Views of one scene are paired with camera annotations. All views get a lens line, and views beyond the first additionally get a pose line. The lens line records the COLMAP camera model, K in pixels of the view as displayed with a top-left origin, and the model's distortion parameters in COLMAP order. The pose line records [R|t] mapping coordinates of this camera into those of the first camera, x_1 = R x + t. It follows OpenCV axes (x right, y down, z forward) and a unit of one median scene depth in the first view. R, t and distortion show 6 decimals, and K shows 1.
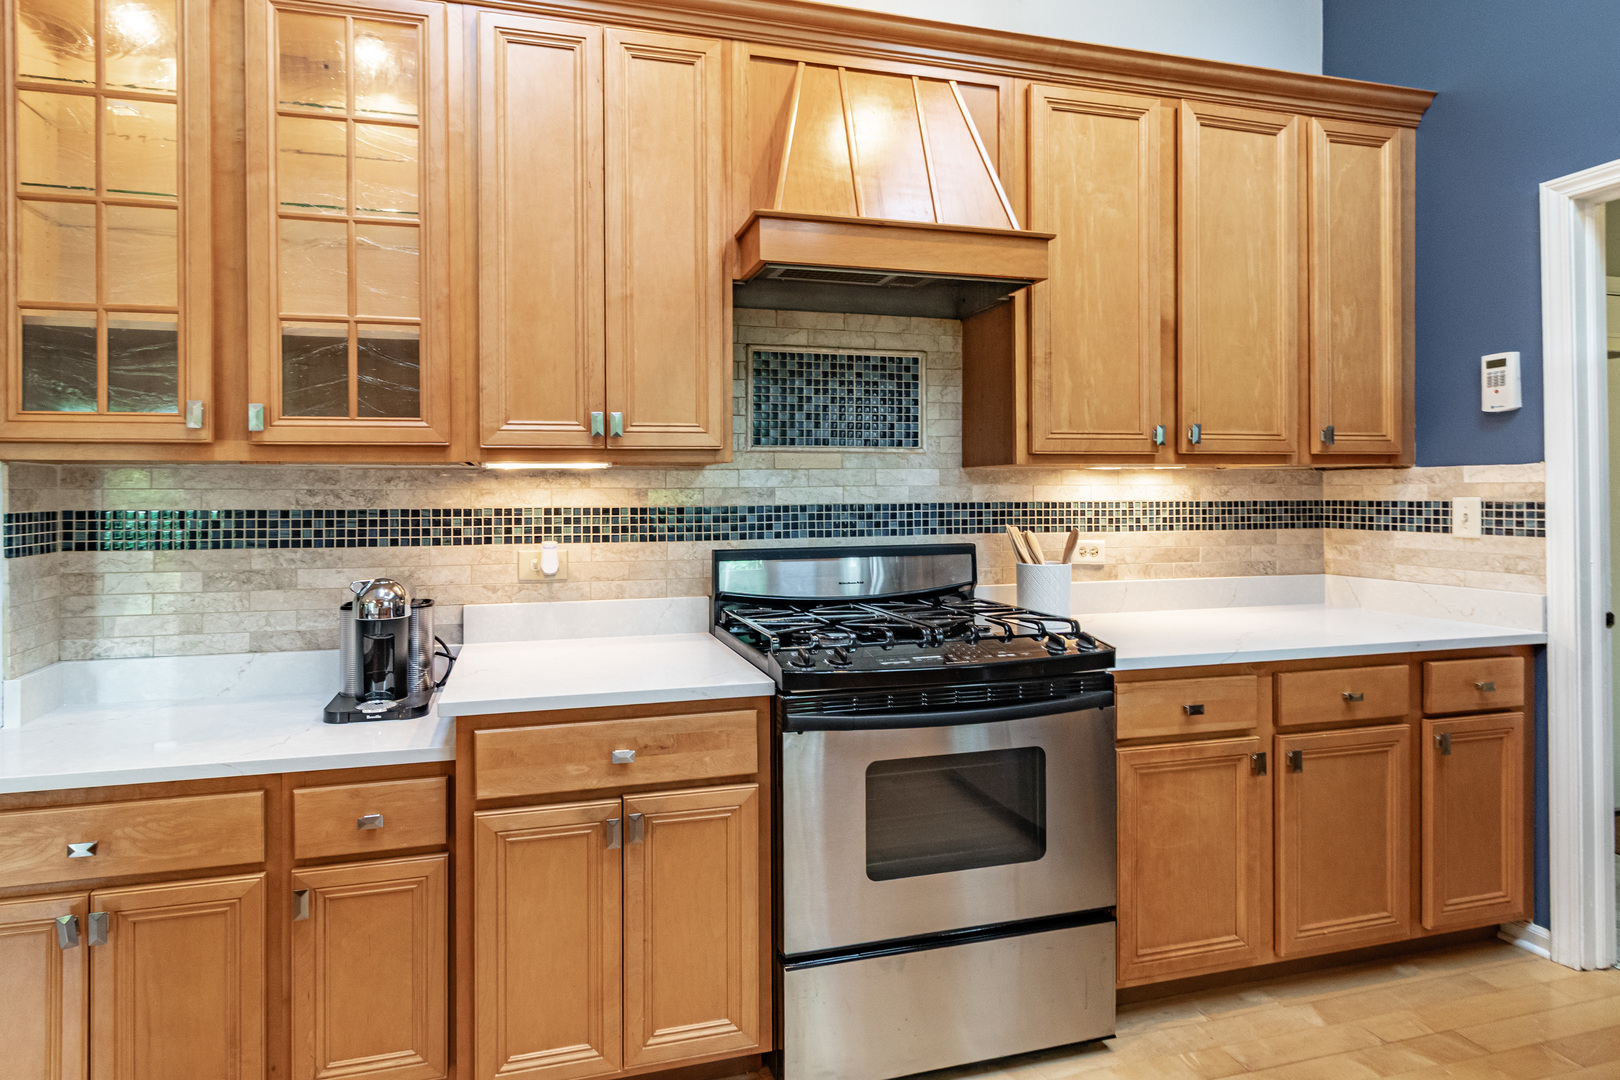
lens RADIAL K [[824.5, 0, 772.5], [0, 824.5, 496.0], [0, 0, 1]] dist [0.002184, -0.000542]
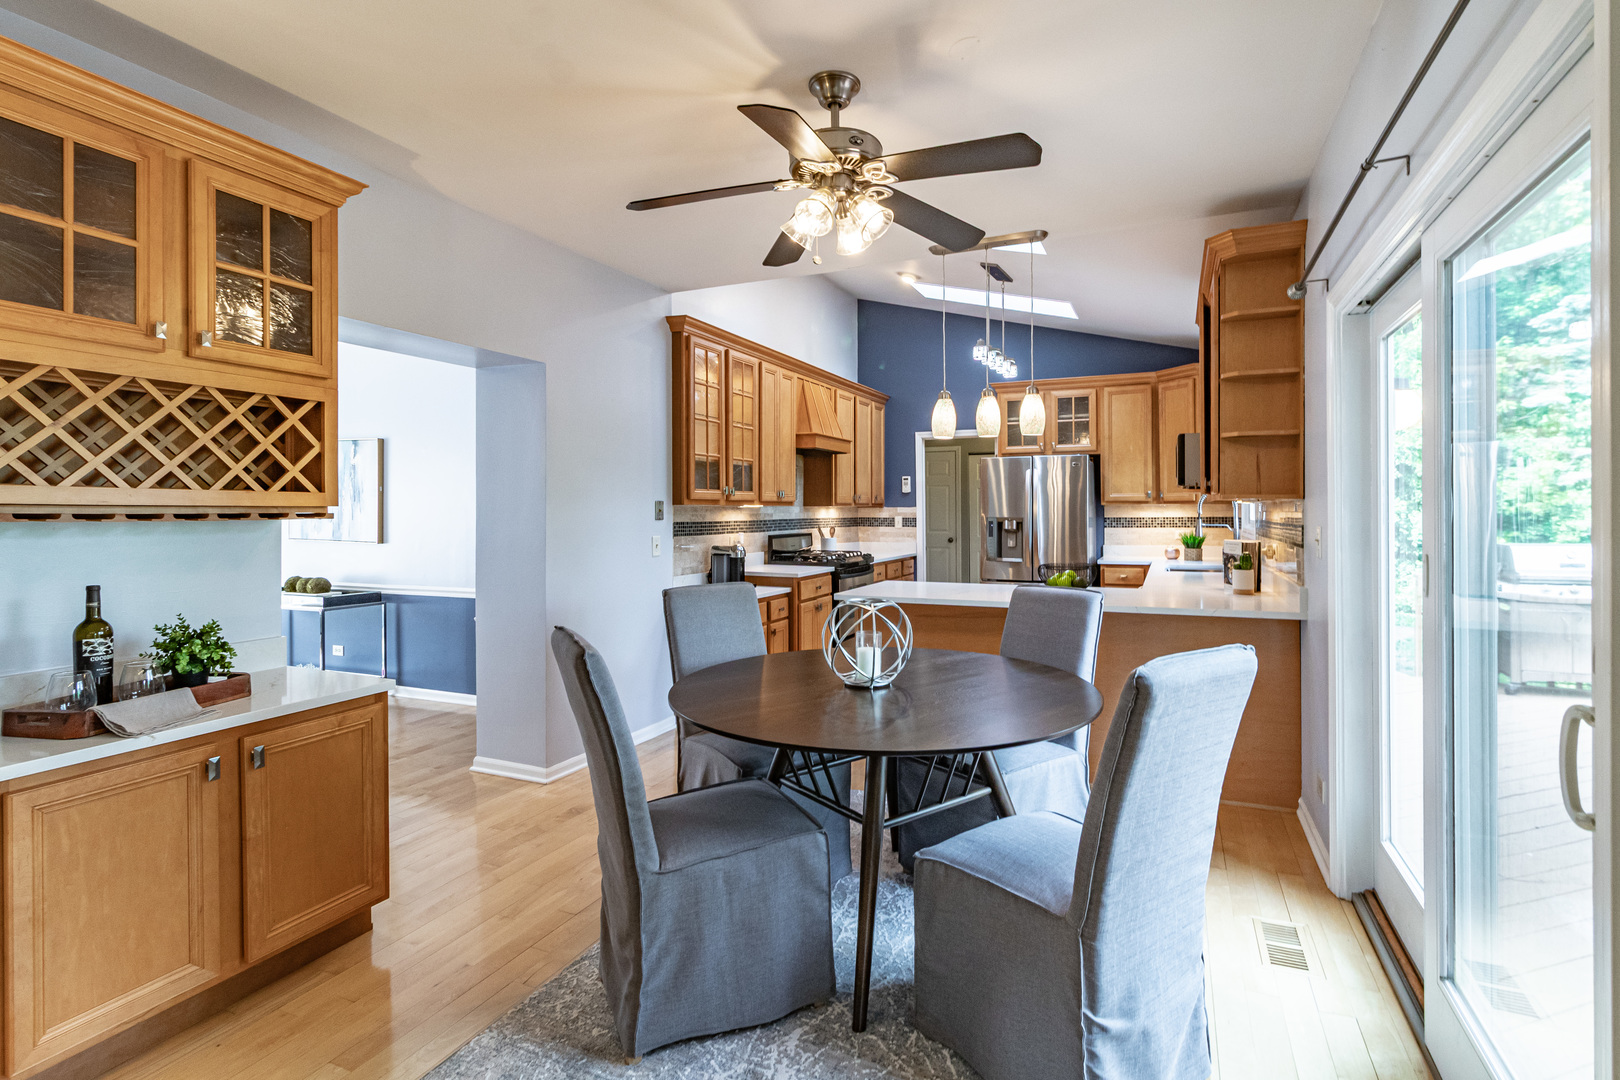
lens RADIAL K [[808.1, 0, 814.2], [0, 808.1, 509.4], [0, 0, 1]] dist [-0.000418, 0.000900]
pose [[0.613227, 0.005122, 0.789890, -2.166796], [-0.003324, 0.999987, -0.003903, -0.014117], [-0.789900, -0.000232, 0.613236, -0.850316]]
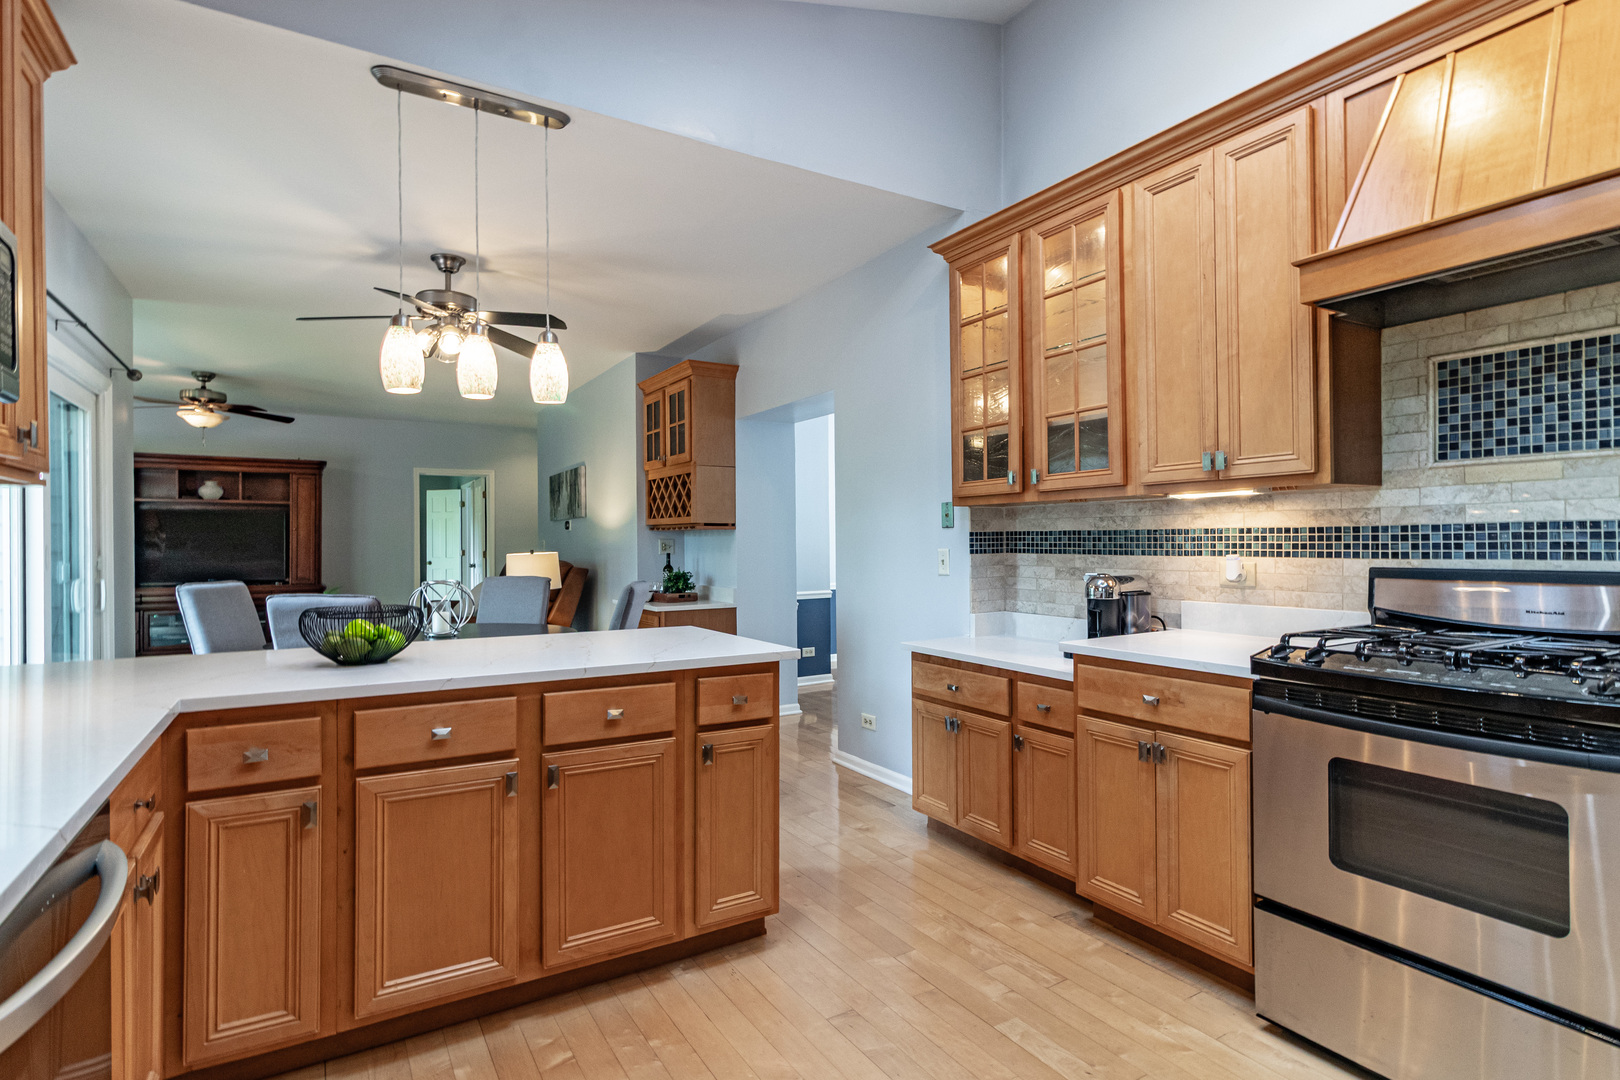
lens RADIAL K [[808.1, 0, 823.0], [0, 808.1, 543.0], [0, 0, 1]] dist [-0.000418, 0.000900]
pose [[0.305227, 0.007058, -0.952253, 0.680557], [0.006862, 0.999930, 0.009611, 0.020704], [0.952255, -0.009468, 0.305157, 0.032371]]
